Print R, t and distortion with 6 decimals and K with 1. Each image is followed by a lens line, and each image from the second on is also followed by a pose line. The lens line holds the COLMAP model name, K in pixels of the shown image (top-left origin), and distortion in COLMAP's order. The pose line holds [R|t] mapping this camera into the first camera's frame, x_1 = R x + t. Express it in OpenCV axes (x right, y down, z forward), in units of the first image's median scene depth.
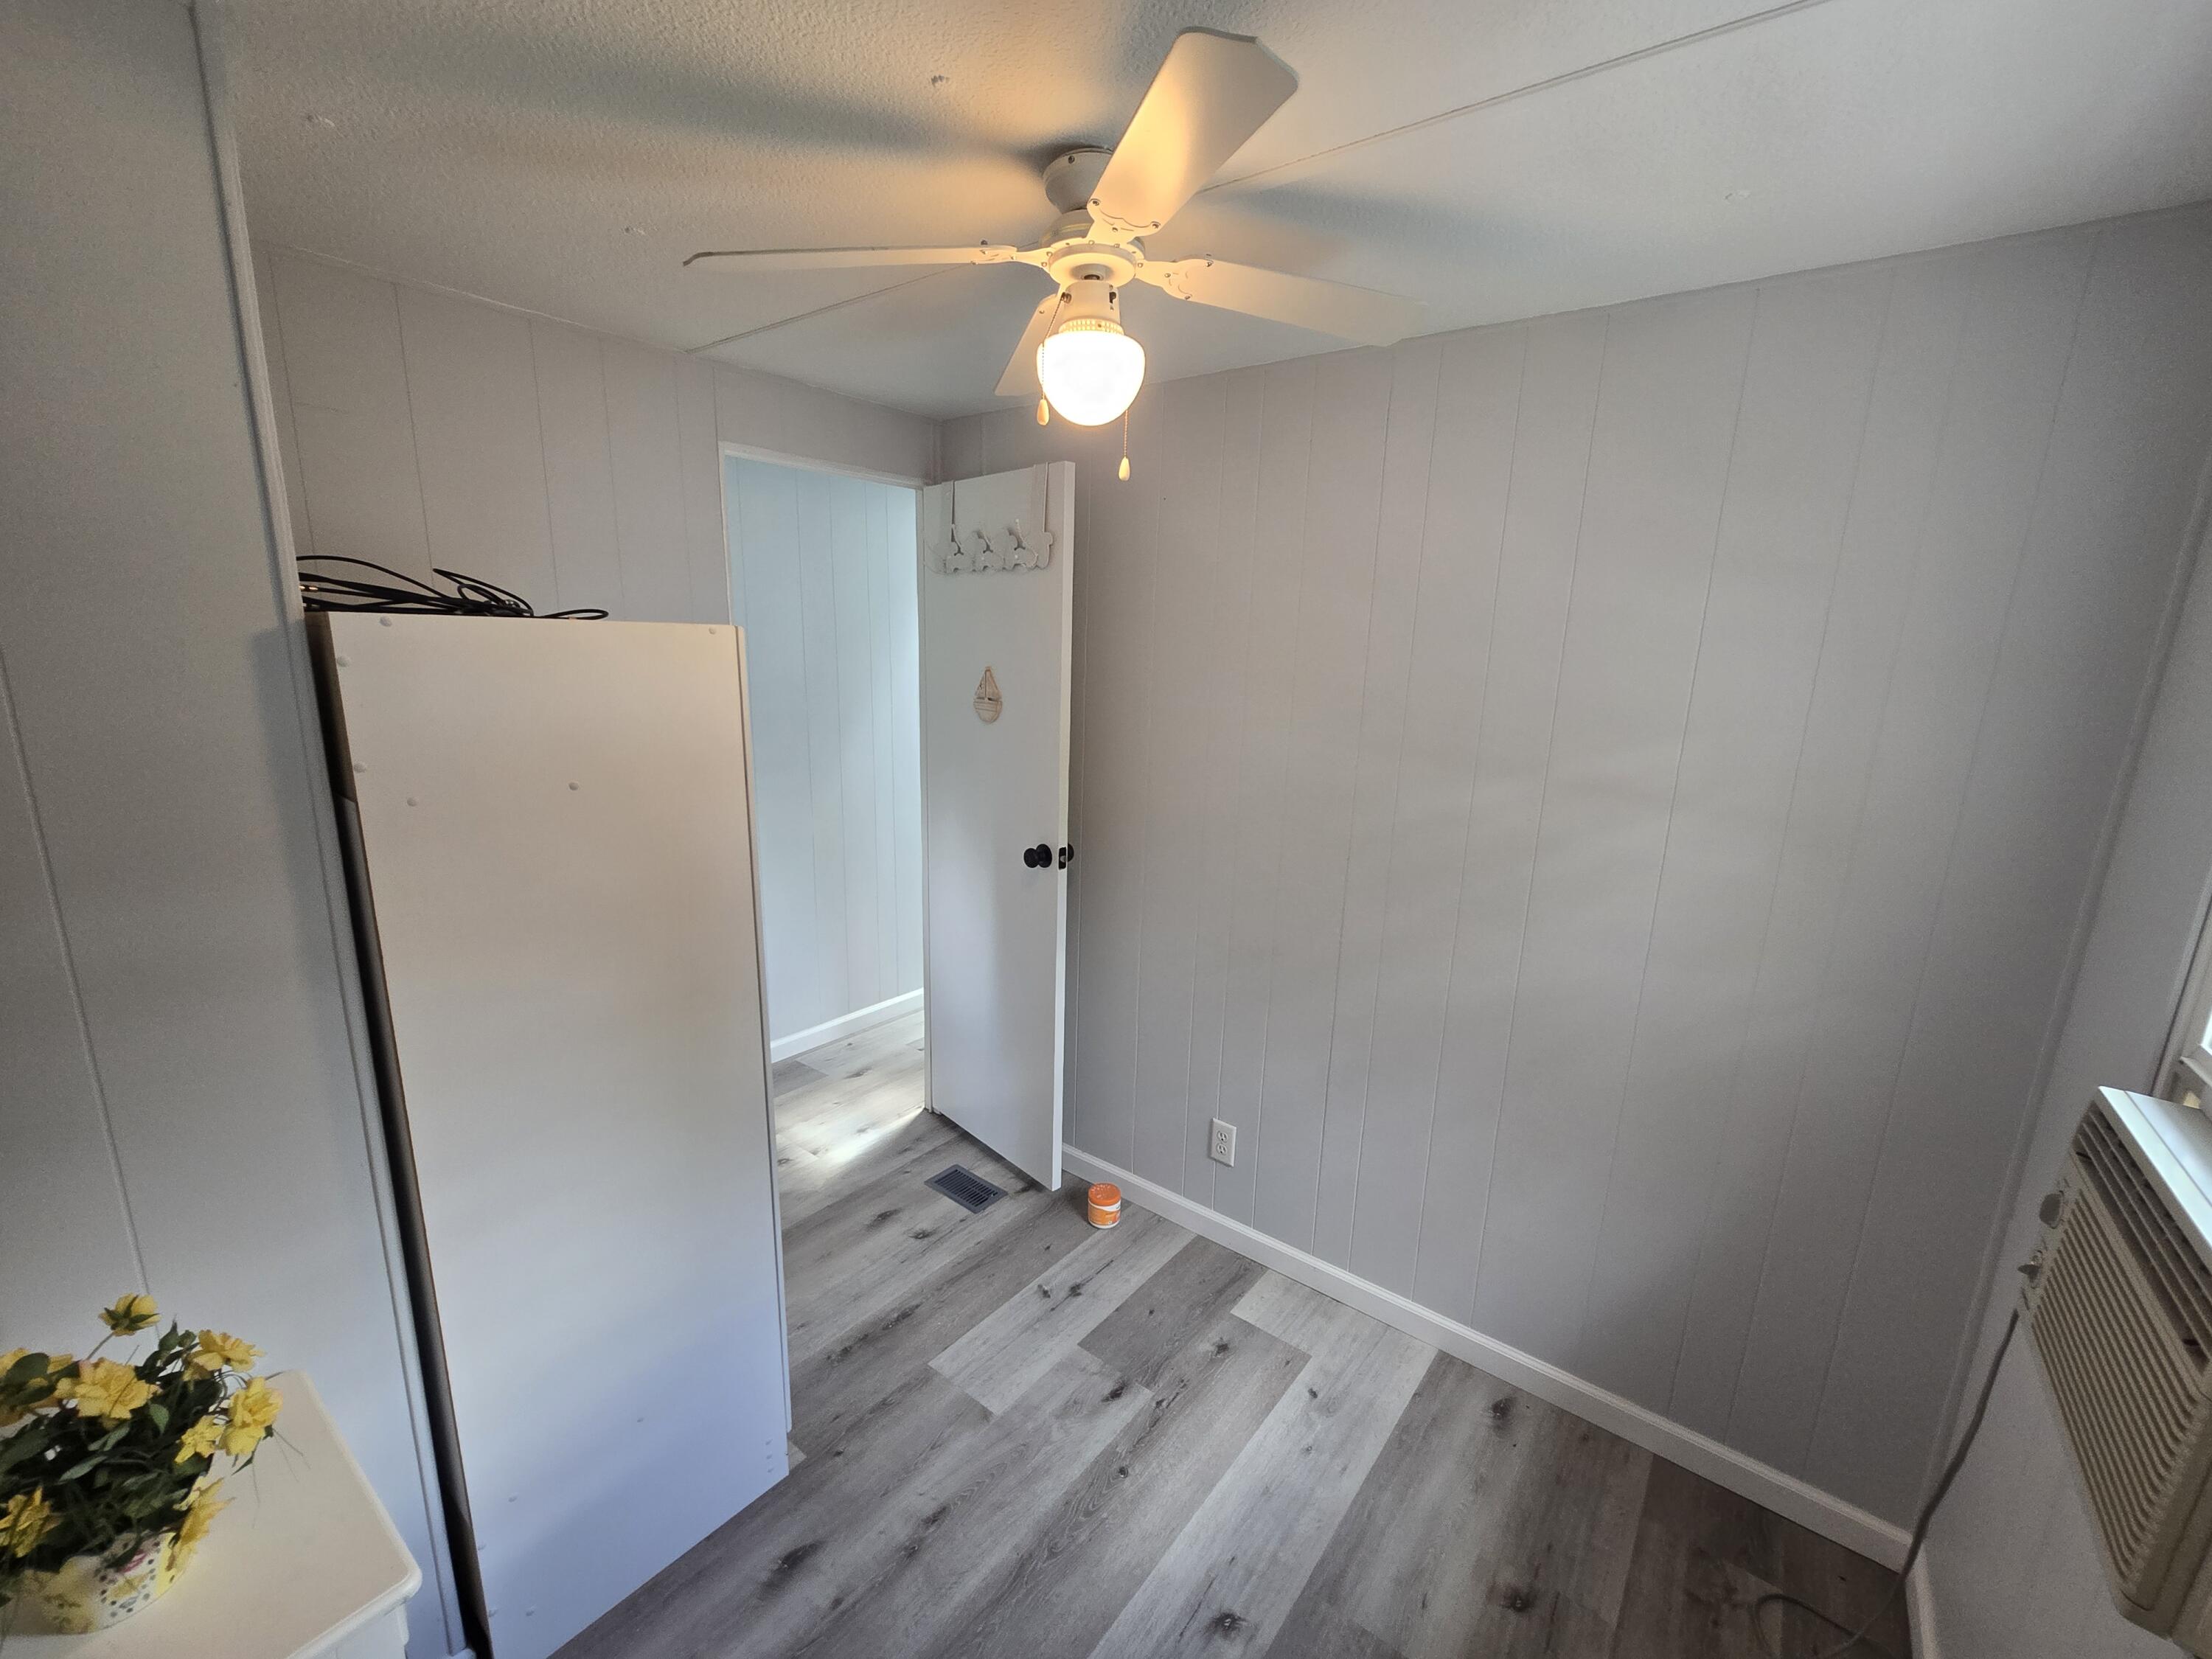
lens RADIAL K [[914.2, 0, 1104.6], [0, 914.2, 844.4], [0, 0, 1]] dist [-0.005757, 0.000308]
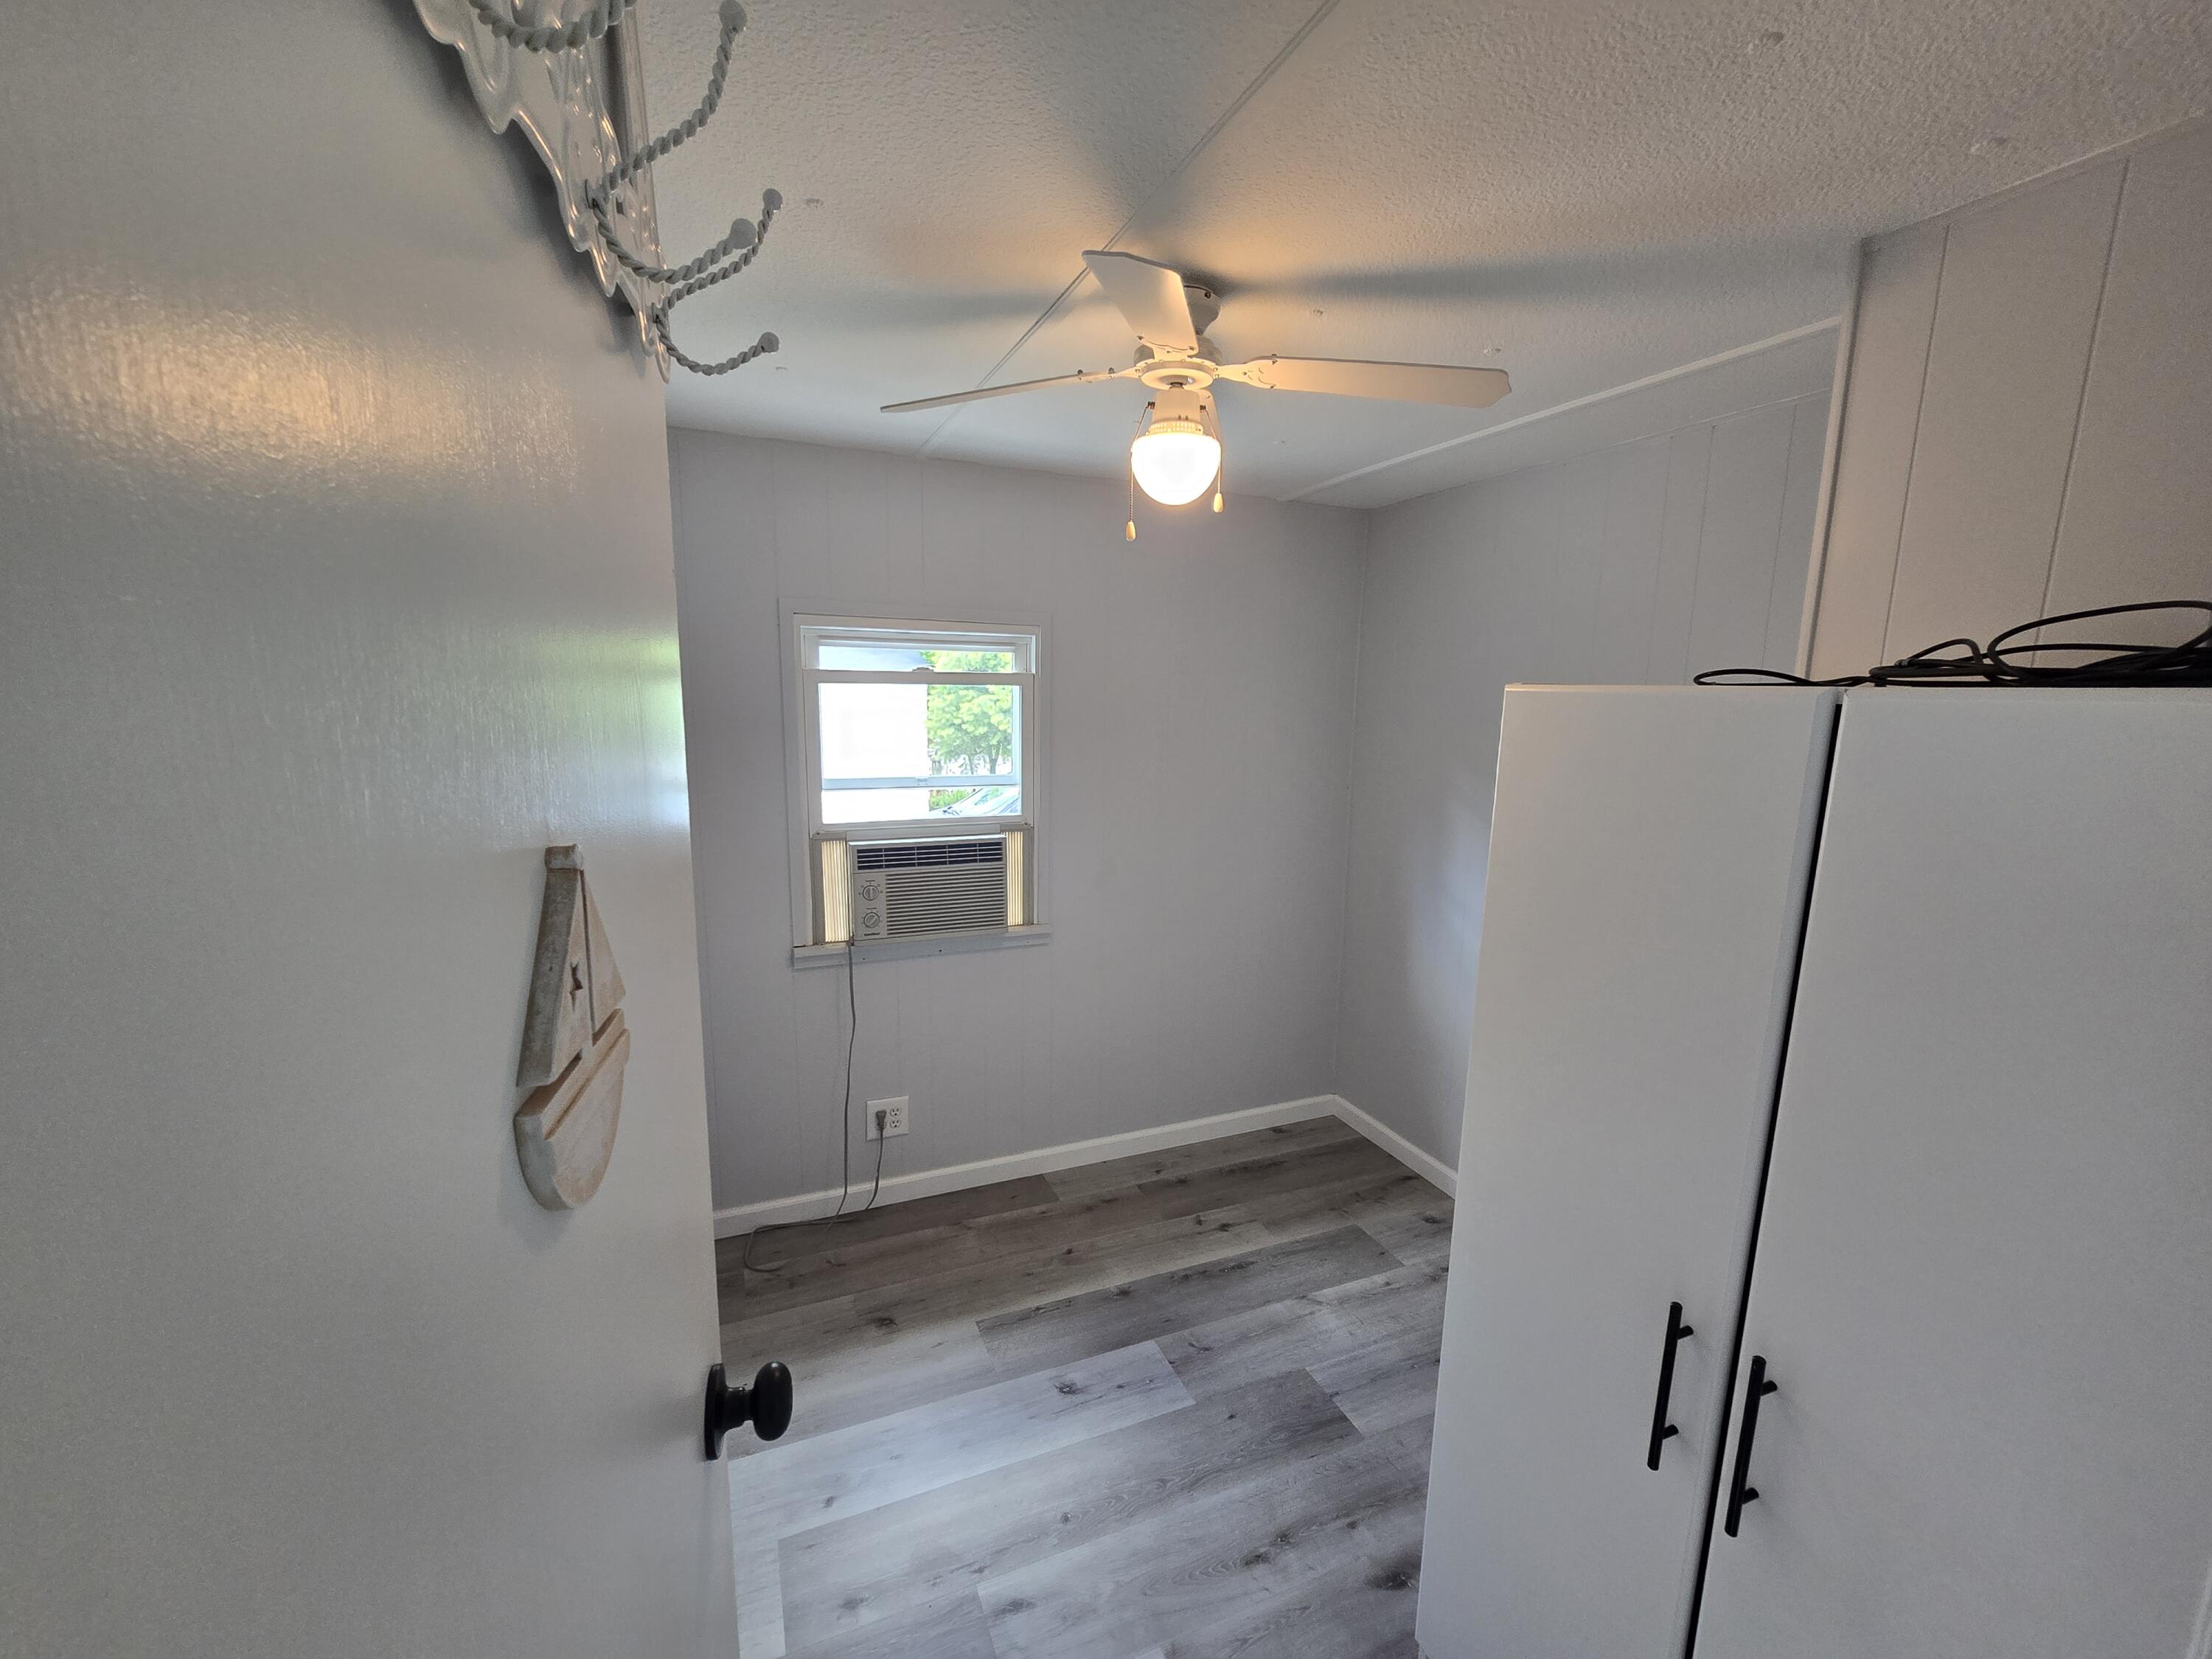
lens RADIAL K [[914.2, 0, 1104.6], [0, 914.2, 844.4], [0, 0, 1]] dist [-0.005757, 0.000308]
pose [[-0.875386, -0.123935, 0.467267, -0.412248], [0.067065, 0.926098, 0.371274, -0.371670], [-0.478749, 0.356345, -0.802382, 1.613620]]
